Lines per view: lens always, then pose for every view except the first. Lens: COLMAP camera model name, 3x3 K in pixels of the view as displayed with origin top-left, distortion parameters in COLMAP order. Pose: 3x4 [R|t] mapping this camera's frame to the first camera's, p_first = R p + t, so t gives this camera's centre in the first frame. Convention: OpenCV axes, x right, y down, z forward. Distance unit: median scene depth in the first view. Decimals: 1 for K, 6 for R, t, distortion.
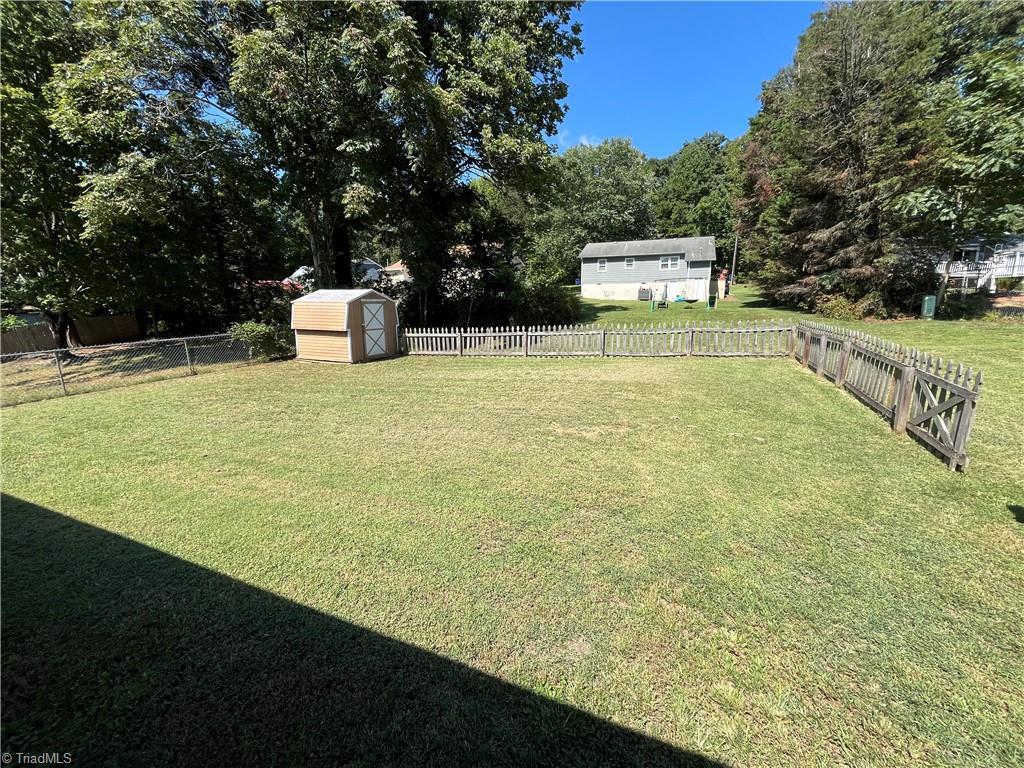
lens RADIAL K [[418.6, 0, 517.5], [0, 418.6, 380.3], [0, 0, 1]] dist [-0.001651, -0.001527]
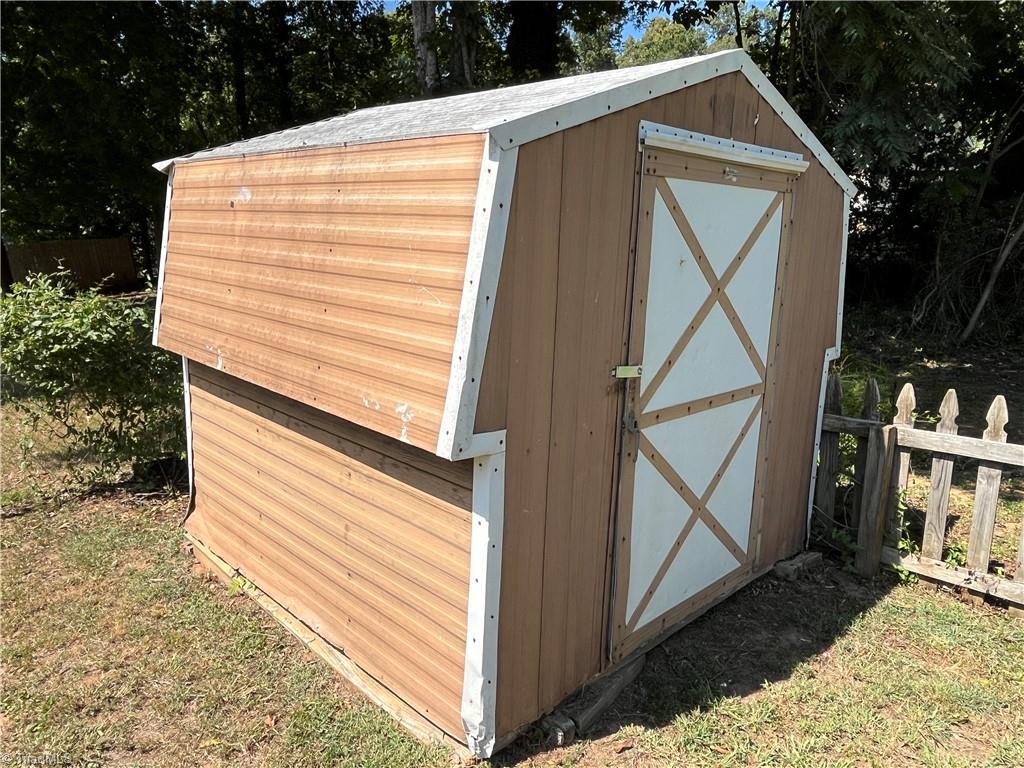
lens RADIAL K [[726.4, 0, 512.5], [0, 726.4, 381.6], [0, 0, 1]] dist [0.000221, 0.000031]
pose [[0.918940, 0.102247, -0.380914, -0.318807], [-0.097438, 0.994729, 0.031947, -0.131335], [0.382173, 0.007758, 0.924058, 0.803348]]
